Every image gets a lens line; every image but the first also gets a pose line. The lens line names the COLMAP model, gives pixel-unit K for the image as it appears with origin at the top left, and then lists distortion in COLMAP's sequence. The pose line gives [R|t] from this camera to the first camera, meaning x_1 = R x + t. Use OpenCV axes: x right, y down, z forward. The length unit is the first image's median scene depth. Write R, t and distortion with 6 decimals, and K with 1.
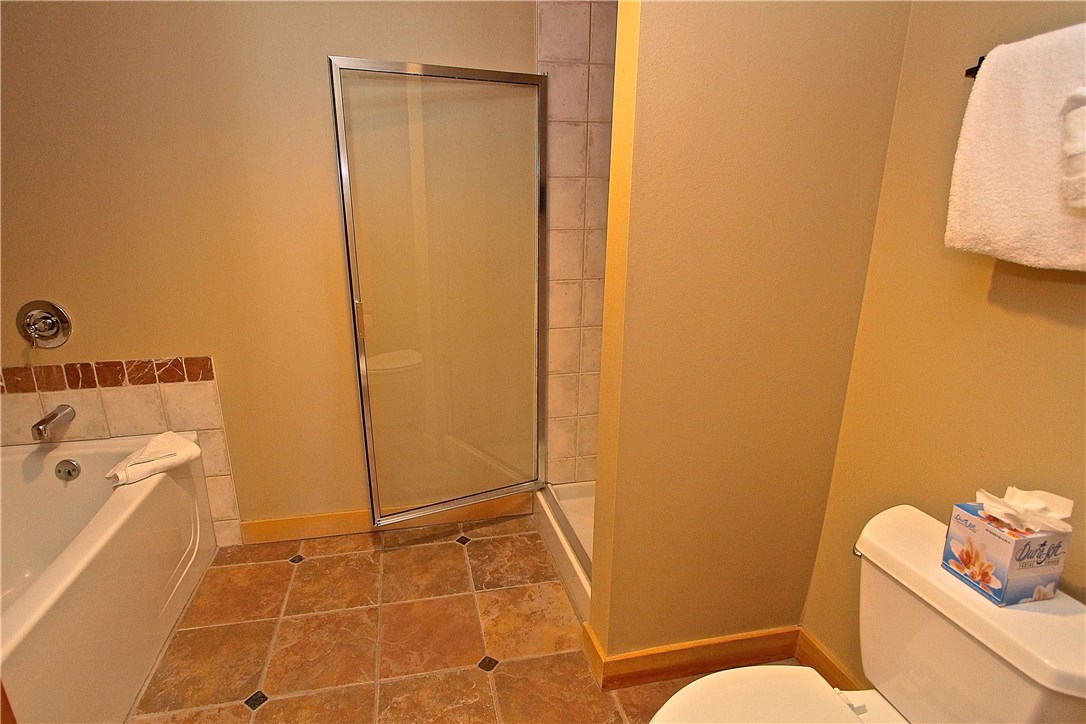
lens RADIAL K [[506.1, 0, 543.0], [0, 506.1, 360.1], [0, 0, 1]] dist [-0.005591, -0.000559]
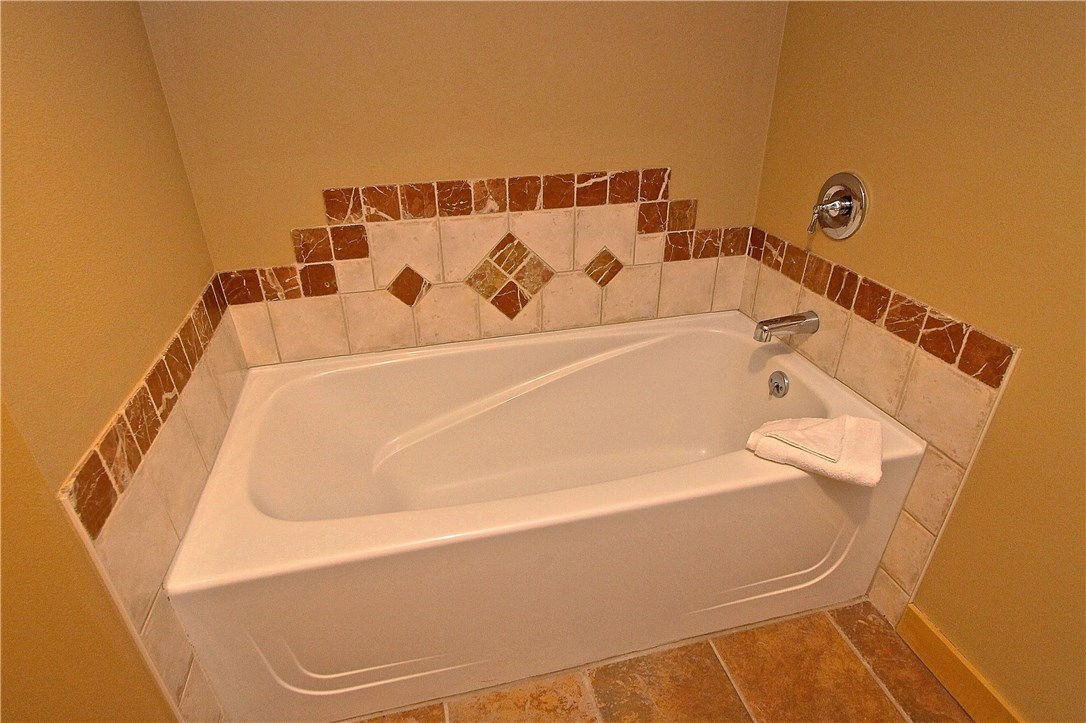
lens RADIAL K [[572.5, 0, 551.7], [0, 572.5, 315.6], [0, 0, 1]] dist [-0.007075, -0.001455]
pose [[-0.050436, 0.443907, -0.894652, -0.153842], [-0.256672, 0.859943, 0.441155, -0.179199], [0.965182, 0.251882, 0.070566, 0.541078]]
